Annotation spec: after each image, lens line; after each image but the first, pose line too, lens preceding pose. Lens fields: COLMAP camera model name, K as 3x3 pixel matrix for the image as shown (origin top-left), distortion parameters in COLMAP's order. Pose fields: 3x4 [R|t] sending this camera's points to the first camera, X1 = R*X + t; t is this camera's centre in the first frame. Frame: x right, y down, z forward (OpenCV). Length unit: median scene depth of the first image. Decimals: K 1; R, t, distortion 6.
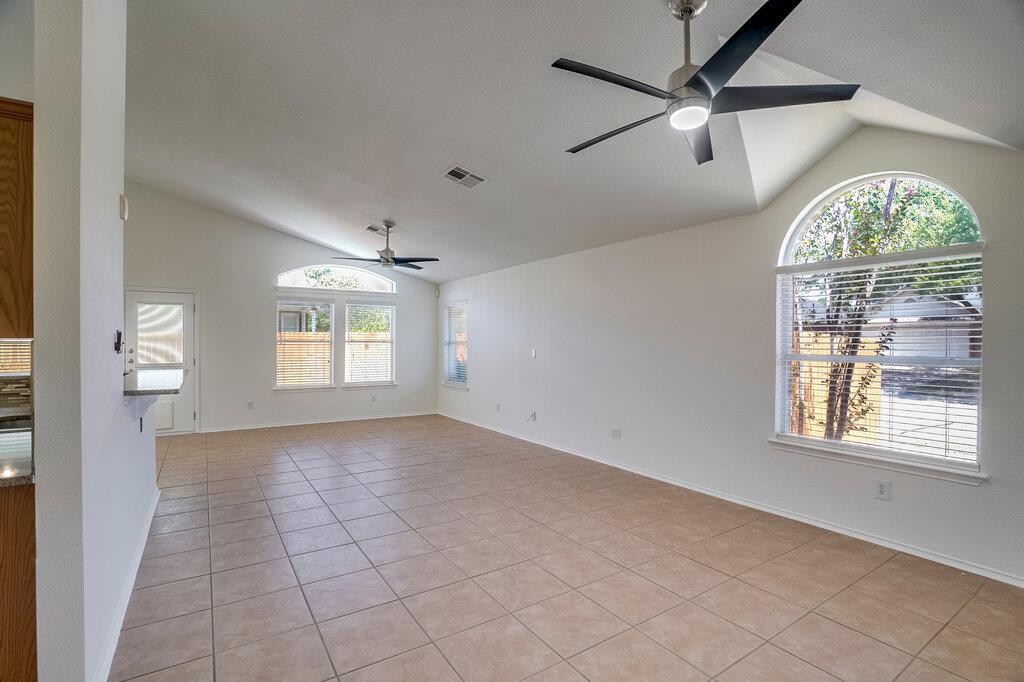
lens RADIAL K [[477.6, 0, 511.2], [0, 477.6, 344.0], [0, 0, 1]] dist [-0.041416, 0.004278]
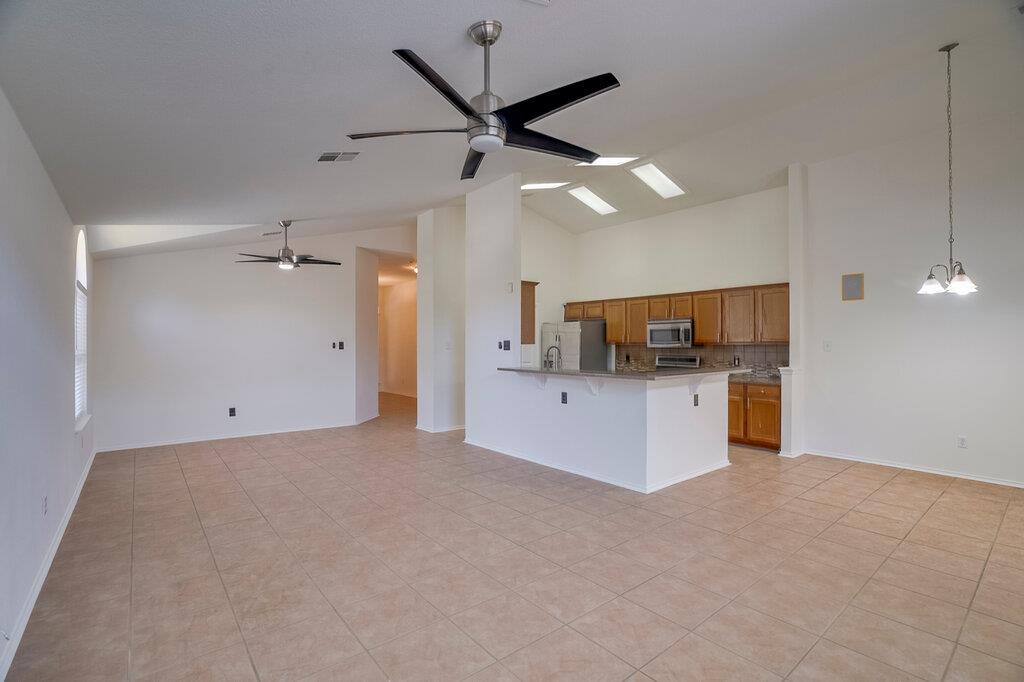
lens RADIAL K [[477.6, 0, 508.2], [0, 477.6, 342.8], [0, 0, 1]] dist [-0.041416, 0.004278]
pose [[-0.995706, -0.002602, -0.092538, -0.345585], [-0.002944, 0.999989, 0.003563, -0.016983], [0.092528, 0.003820, -0.995703, 1.957283]]
